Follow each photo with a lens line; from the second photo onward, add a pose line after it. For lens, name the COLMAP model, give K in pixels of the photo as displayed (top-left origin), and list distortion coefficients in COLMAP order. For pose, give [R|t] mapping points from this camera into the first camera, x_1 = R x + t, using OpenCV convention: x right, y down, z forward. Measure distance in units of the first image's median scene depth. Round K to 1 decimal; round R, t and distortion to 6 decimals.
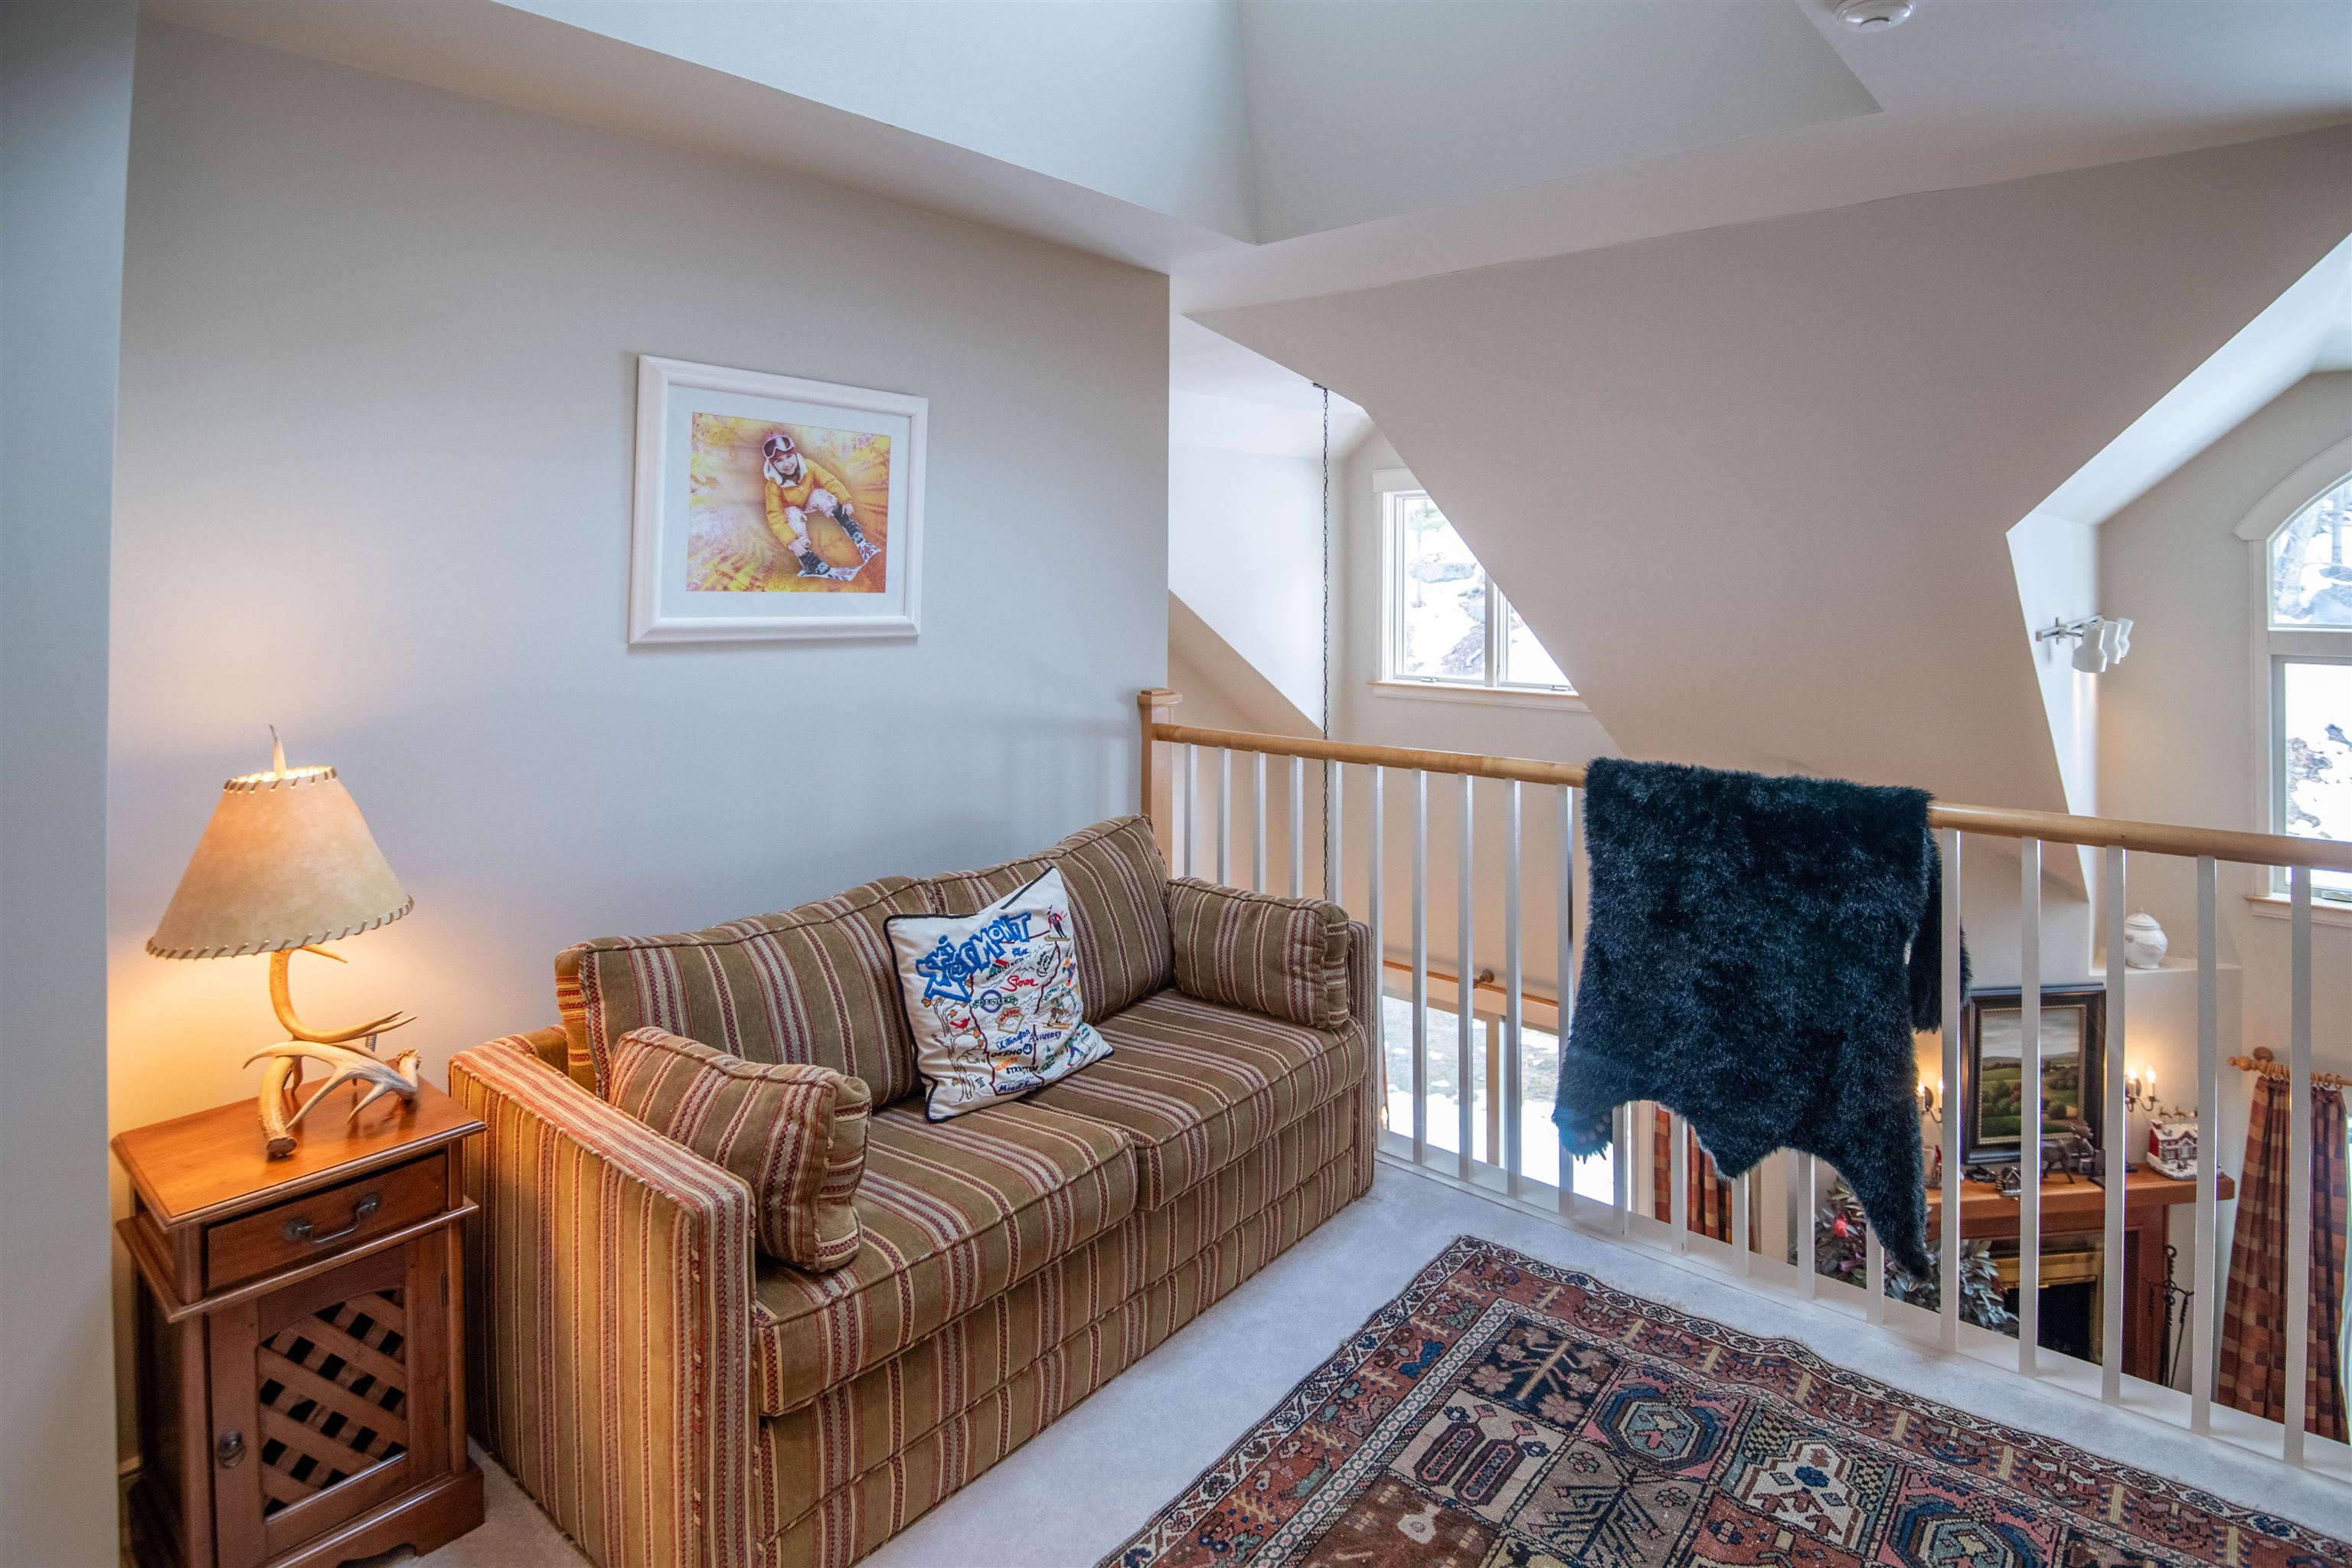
lens RADIAL K [[1225.9, 0, 1290.4], [0, 1225.9, 565.1], [0, 0, 1]] dist [-0.004075, -0.009334]
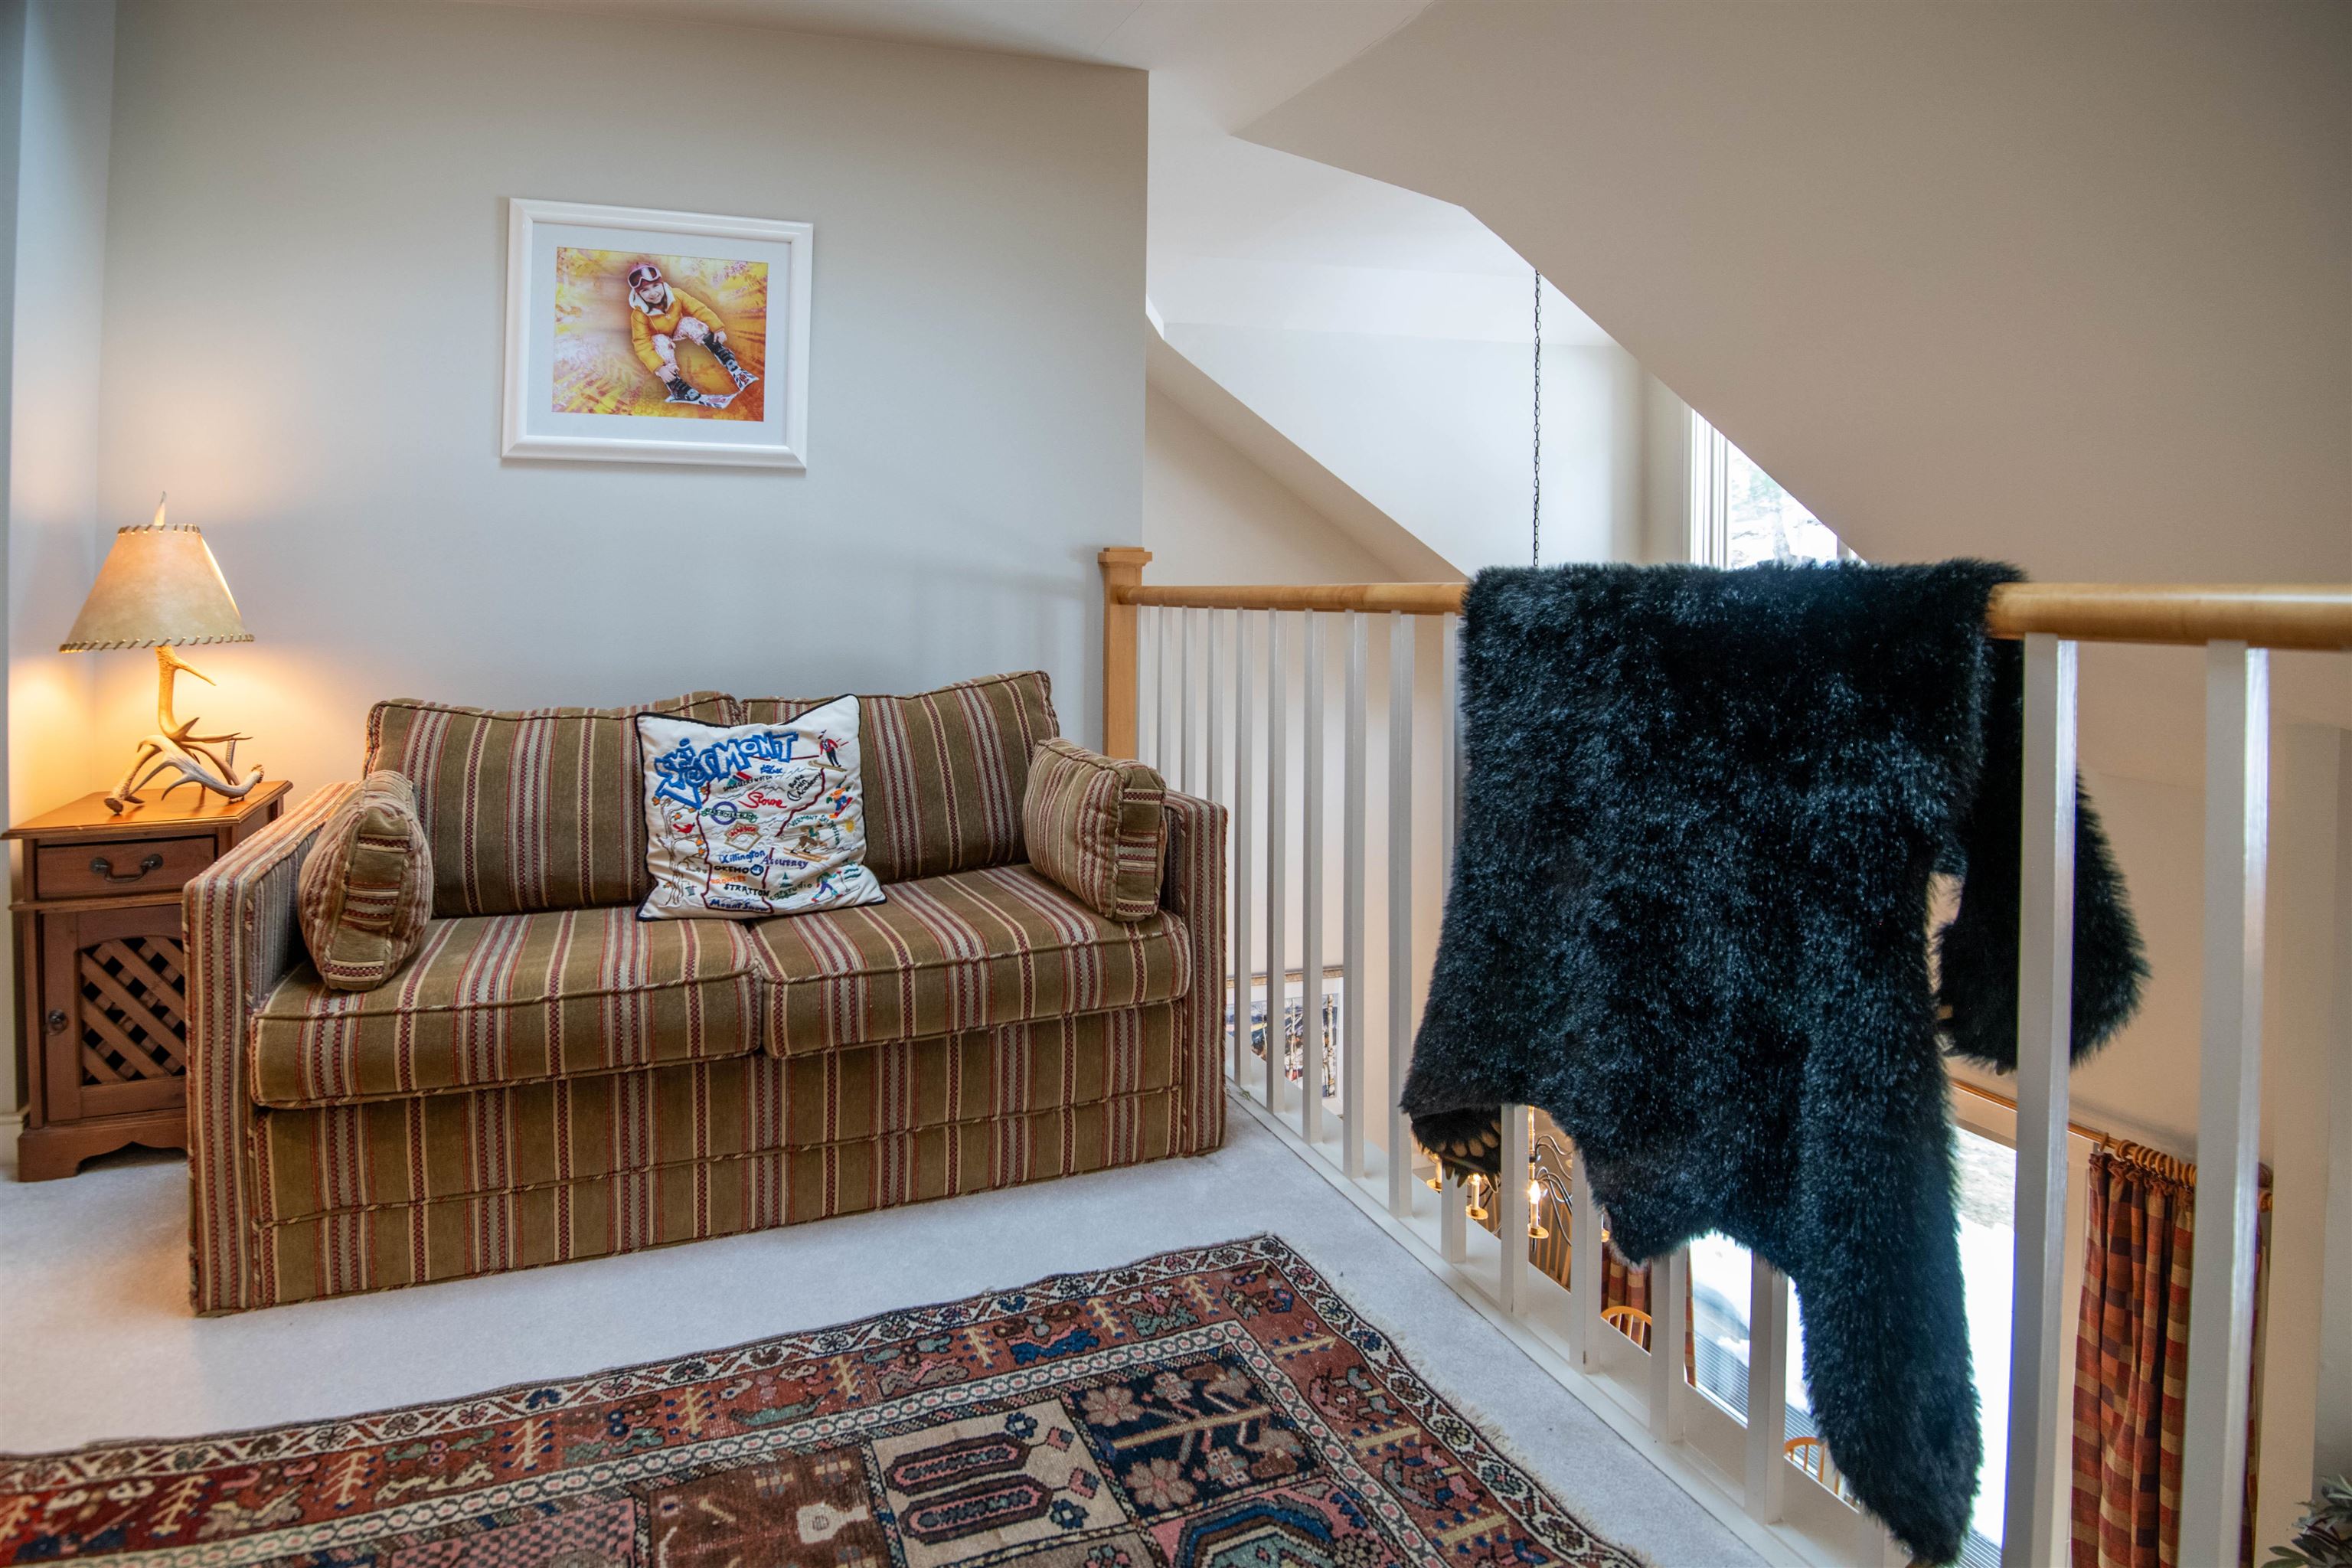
lens RADIAL K [[1182.2, 0, 989.2], [0, 1182.2, 598.2], [0, 0, 1]] dist [-0.017141, -0.006893]
pose [[0.808661, -0.000067, -0.588275, 0.449433], [0.013502, 0.999739, 0.018446, 0.178366], [0.588120, -0.022859, 0.808450, 0.393908]]
